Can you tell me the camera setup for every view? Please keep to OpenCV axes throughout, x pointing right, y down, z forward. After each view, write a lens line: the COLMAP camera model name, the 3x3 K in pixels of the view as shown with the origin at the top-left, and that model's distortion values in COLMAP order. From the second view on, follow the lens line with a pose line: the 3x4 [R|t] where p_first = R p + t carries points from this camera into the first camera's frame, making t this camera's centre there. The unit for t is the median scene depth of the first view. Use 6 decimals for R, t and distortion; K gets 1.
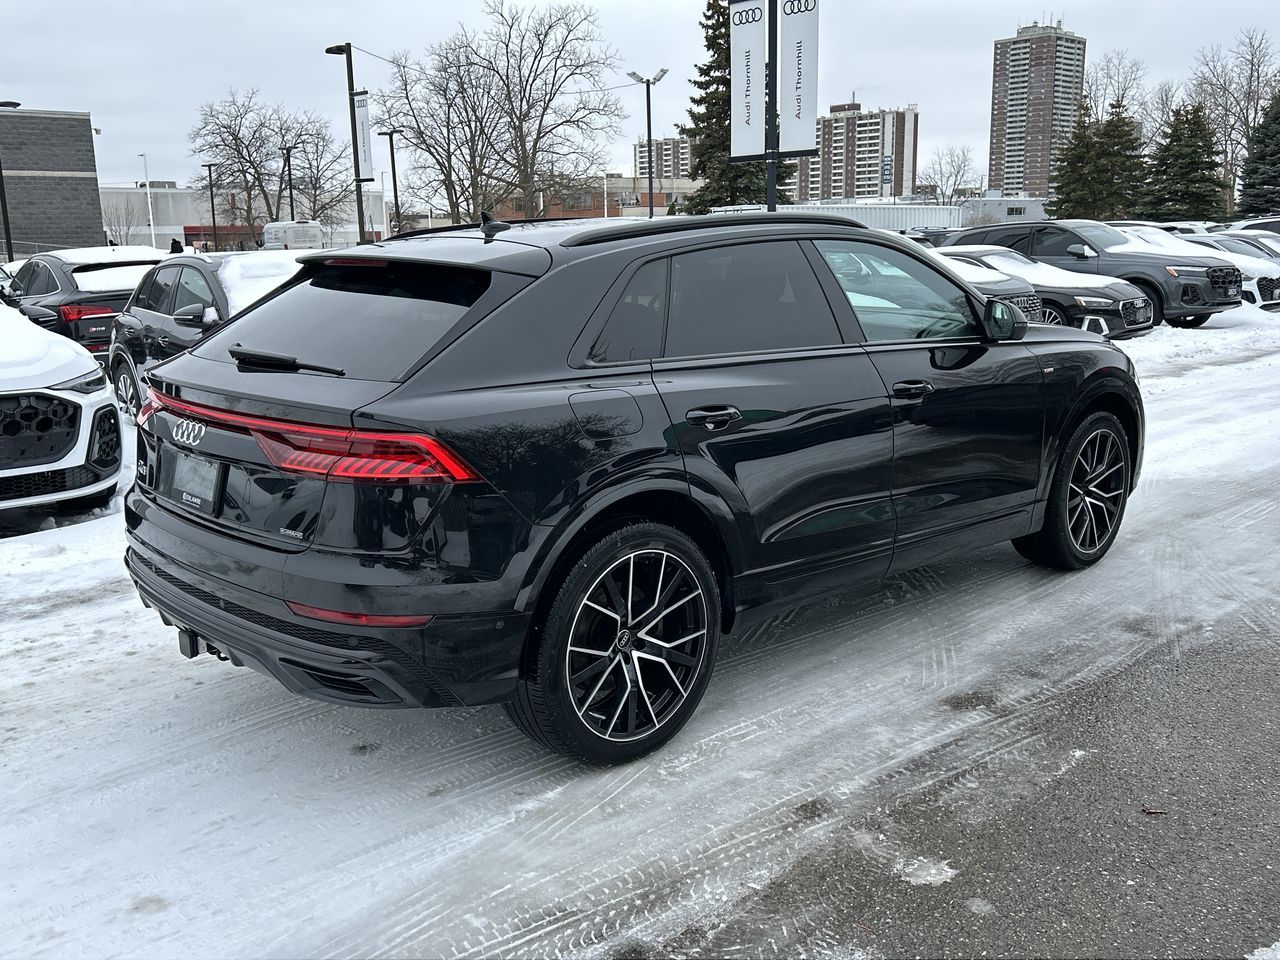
lens RADIAL K [[1150.2, 0, 638.1], [0, 1150.2, 474.8], [0, 0, 1]] dist [0.071072, -0.082232]
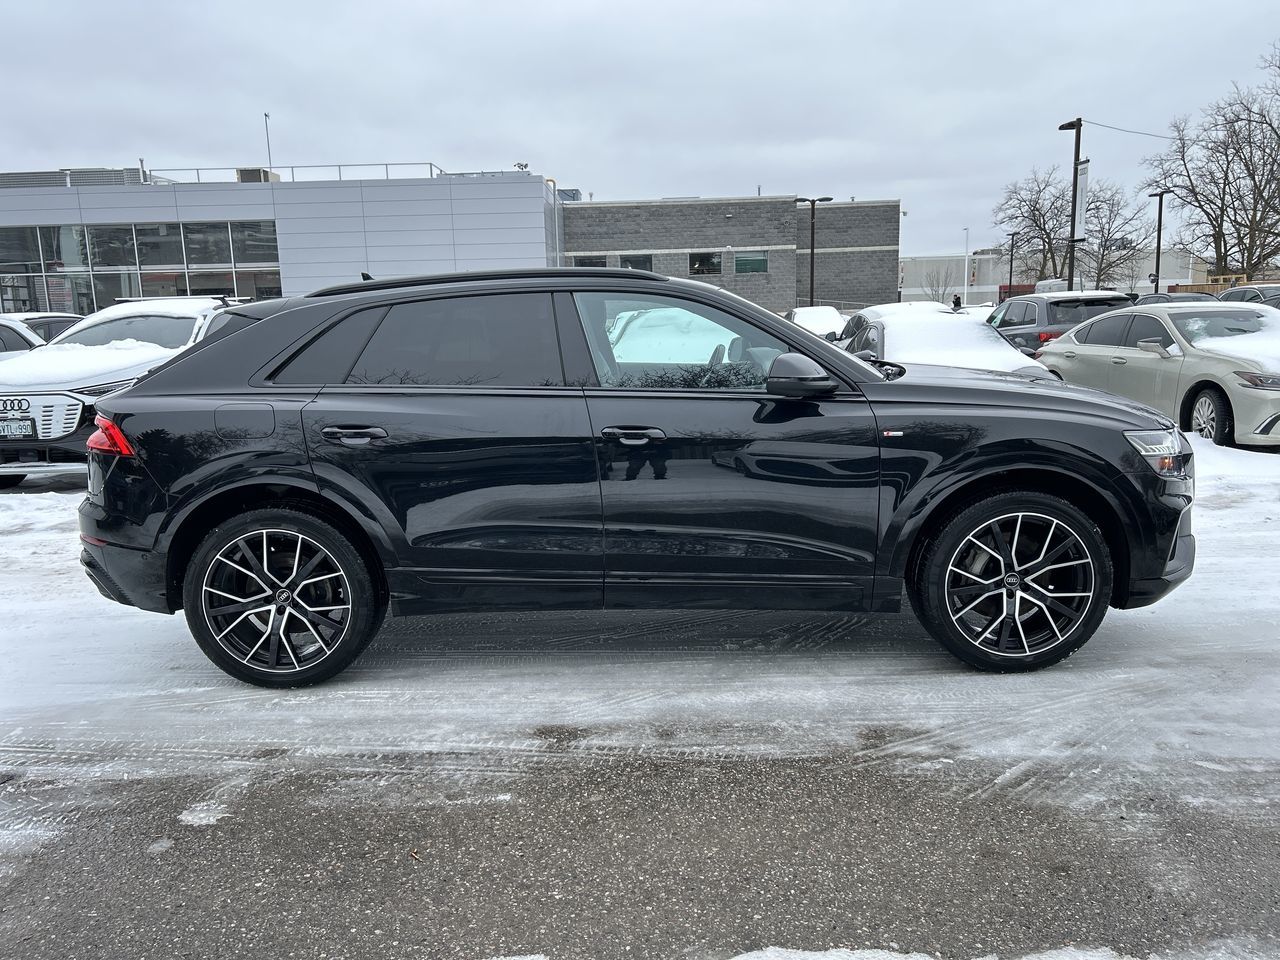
lens RADIAL K [[952.3, 0, 638.7], [0, 952.3, 490.0], [0, 0, 1]] dist [0.047659, -0.047352]
pose [[0.730211, 0.126853, -0.671342, 0.614056], [-0.127170, 0.990676, 0.048871, -0.050110], [0.671282, 0.049688, 0.739535, 0.278894]]
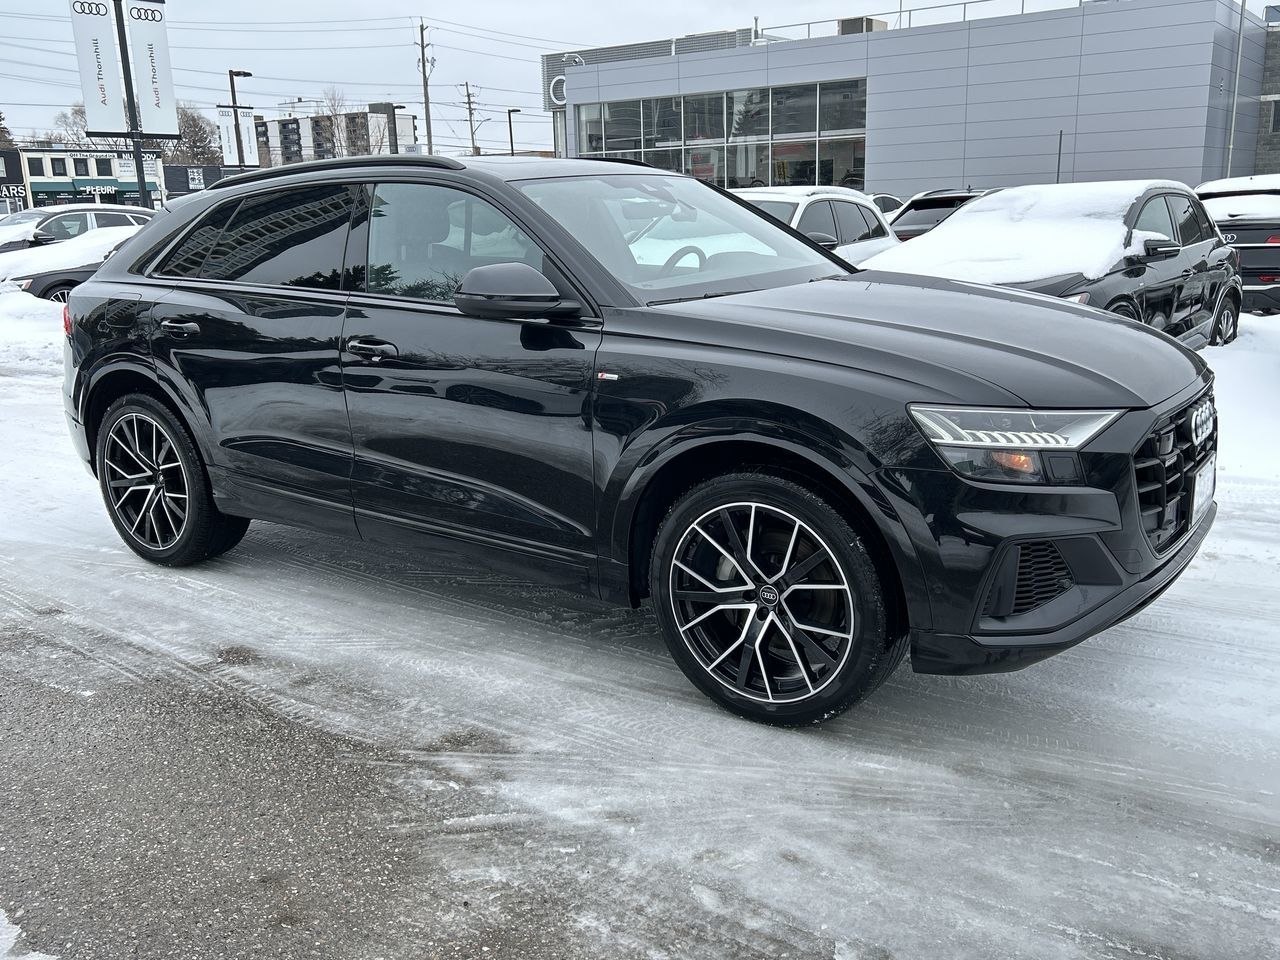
lens RADIAL K [[1150.2, 0, 641.6], [0, 1150.2, 472.5], [0, 0, 1]] dist [0.071072, -0.082232]
pose [[0.208128, 0.236520, -0.949074, 0.880260], [-0.175669, 0.963583, 0.201613, -0.152207], [0.962197, 0.124762, 0.242098, 0.743956]]
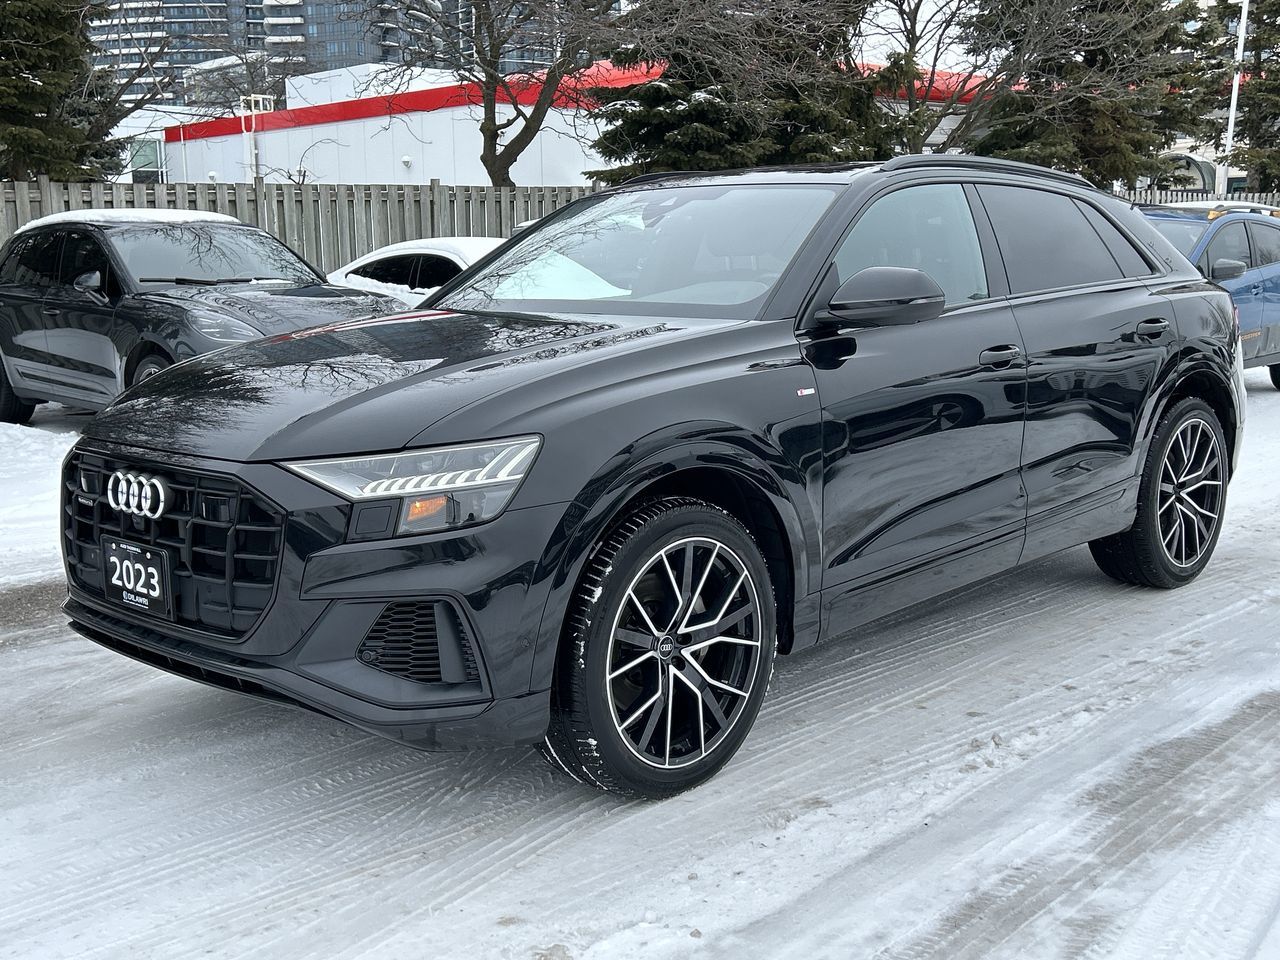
lens RADIAL K [[1440.6, 0, 648.2], [0, 1440.6, 502.6], [0, 0, 1]] dist [0.048561, 0.000000]
pose [[-0.998170, 0.039258, -0.045996, 0.189101], [0.018992, 0.925653, 0.377897, -0.331727], [0.057412, 0.376332, -0.924704, 1.732683]]
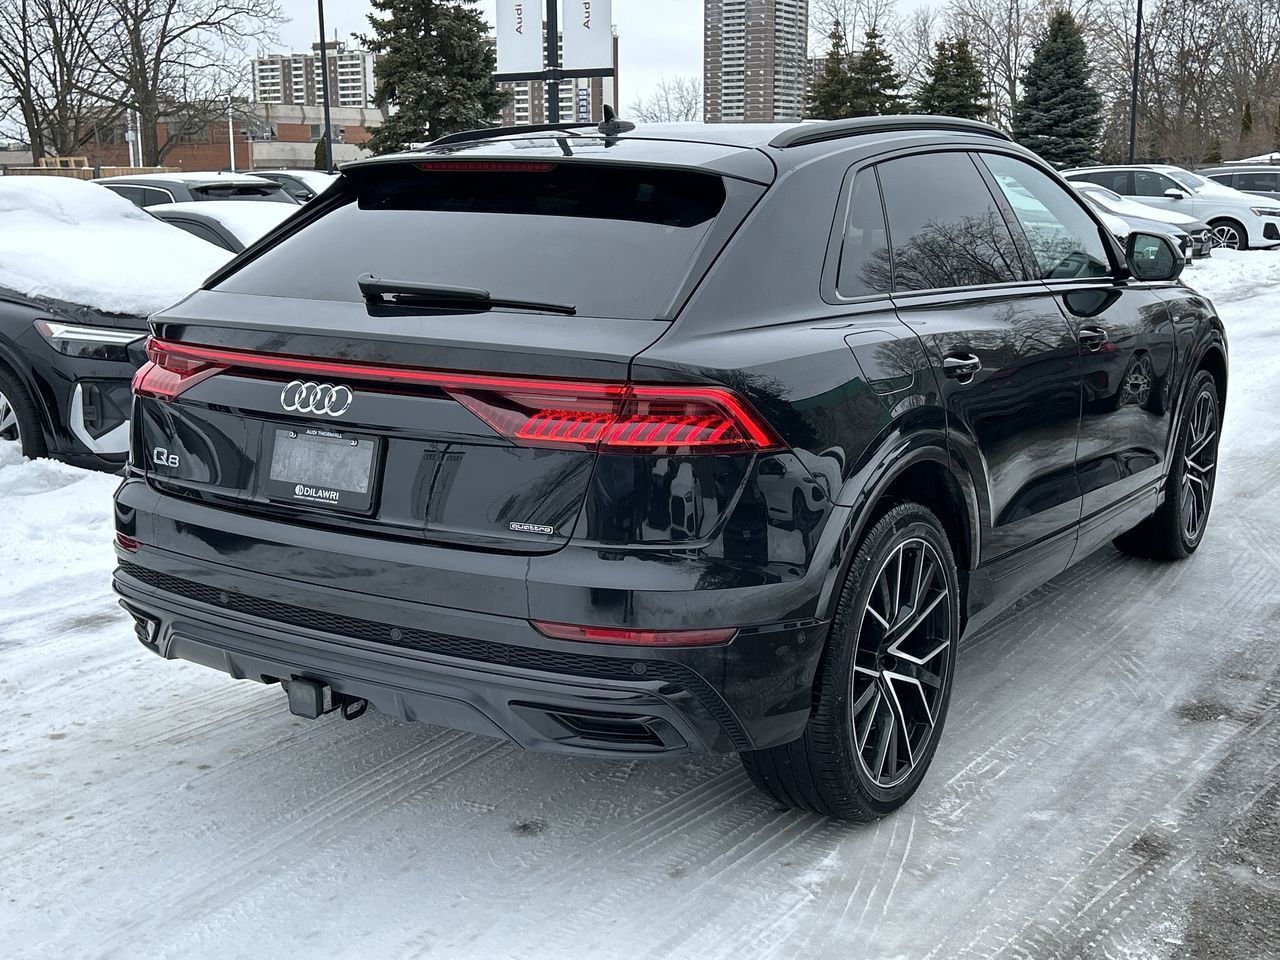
lens RADIAL K [[1486.5, 0, 639.9], [0, 1486.5, 481.8], [0, 0, 1]] dist [0.049466, 0.000000]
pose [[0.969899, -0.034814, 0.241005, -0.245630], [0.036853, 0.999313, -0.003958, 0.014873], [-0.240702, 0.012720, 0.970516, 0.041073]]
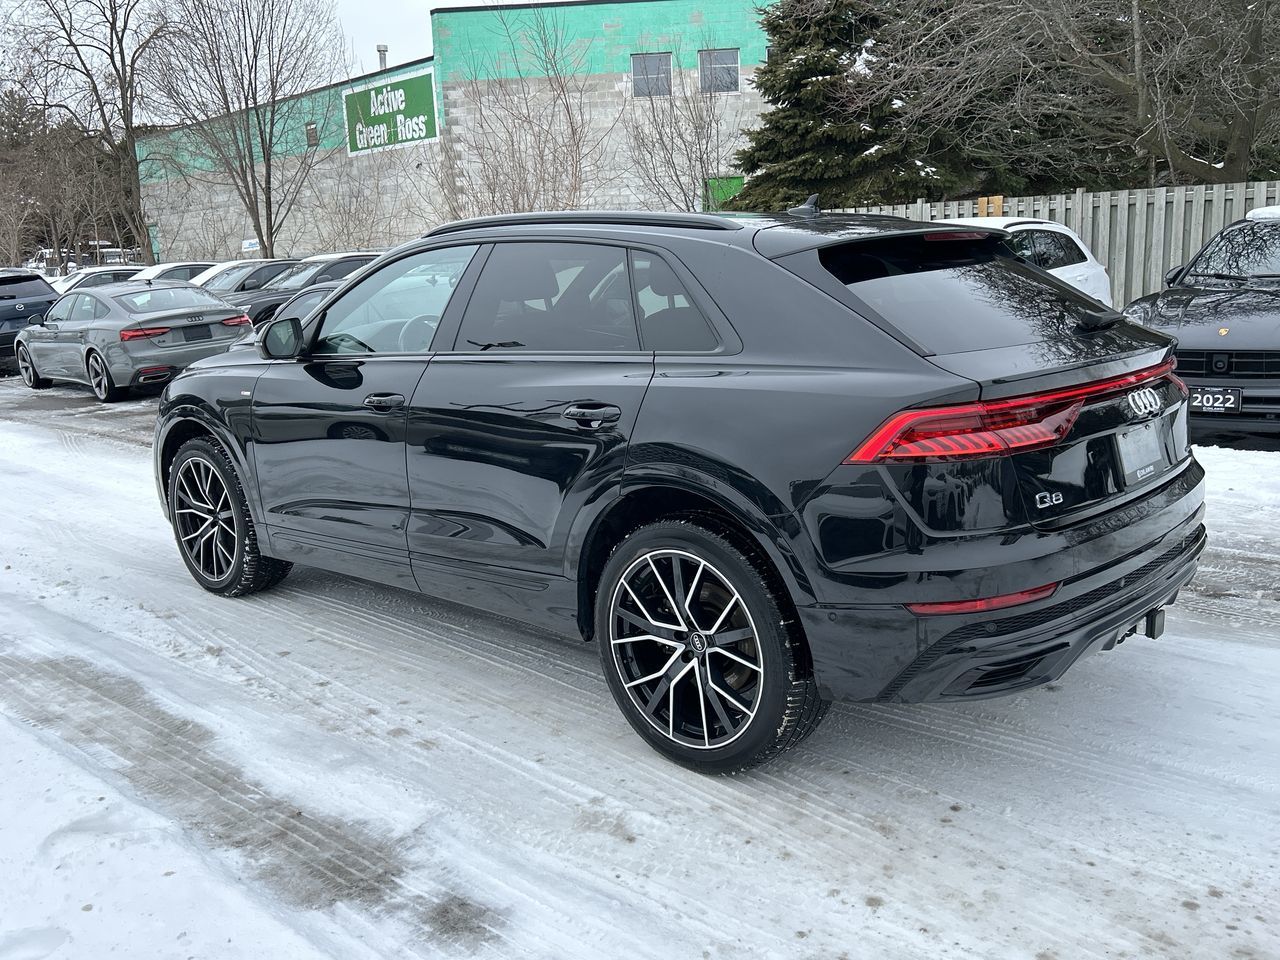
lens RADIAL K [[1086.2, 0, 626.8], [0, 1086.2, 489.5], [0, 0, 1]] dist [0.047834, -0.035648]
pose [[-0.062570, -0.190345, 0.979721, -0.739981], [0.247724, 0.947963, 0.199996, -0.149003], [-0.966808, 0.255214, -0.012162, 0.851538]]
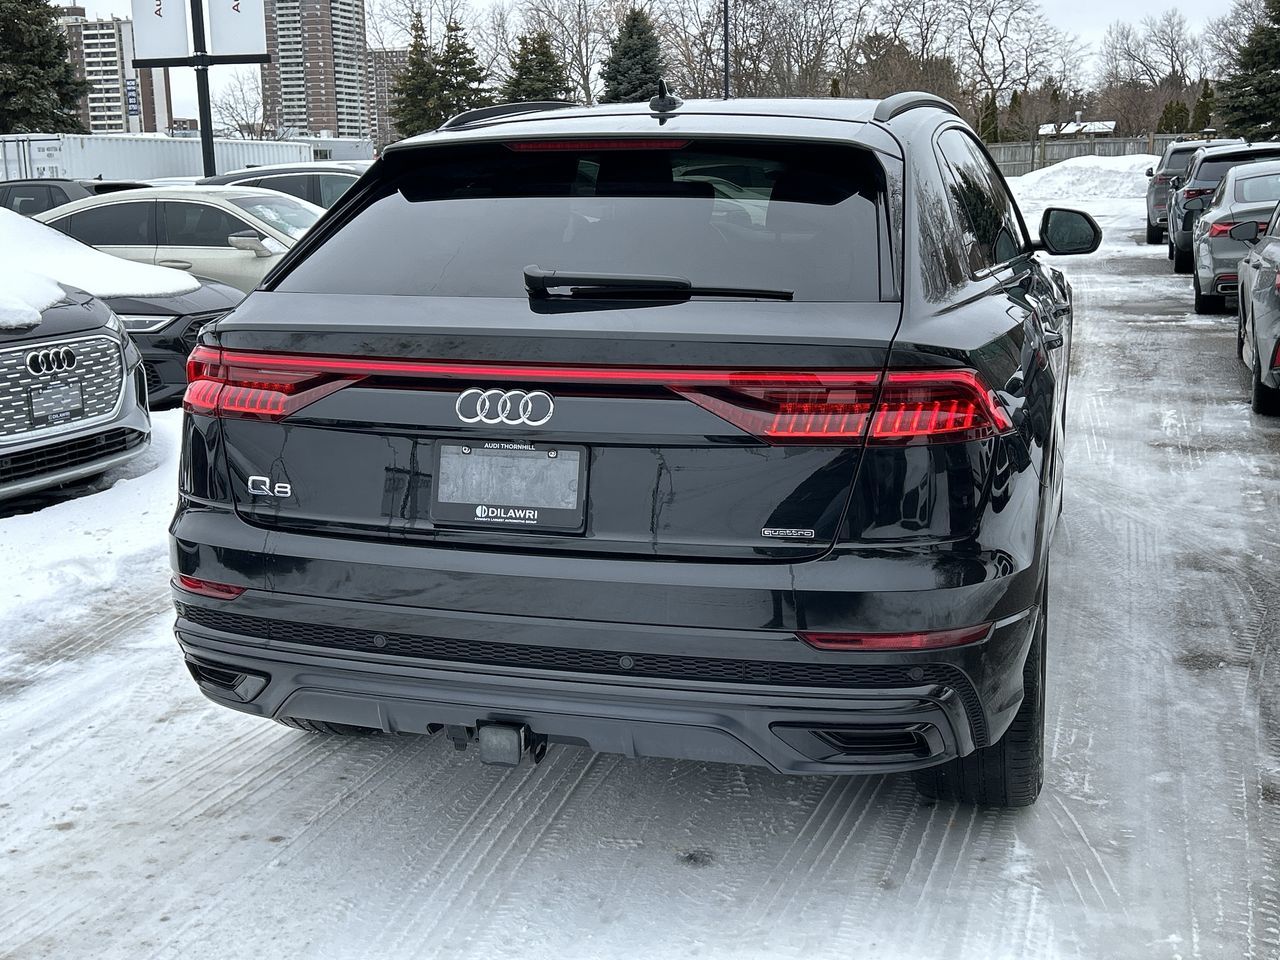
lens RADIAL K [[1486.5, 0, 631.4], [0, 1486.5, 475.8], [0, 0, 1]] dist [0.049466, 0.000000]
pose [[0.866363, -0.098082, 0.489689, -0.428874], [0.103839, 0.994474, 0.015474, -0.002907], [-0.488500, 0.037443, 0.871760, 0.156737]]
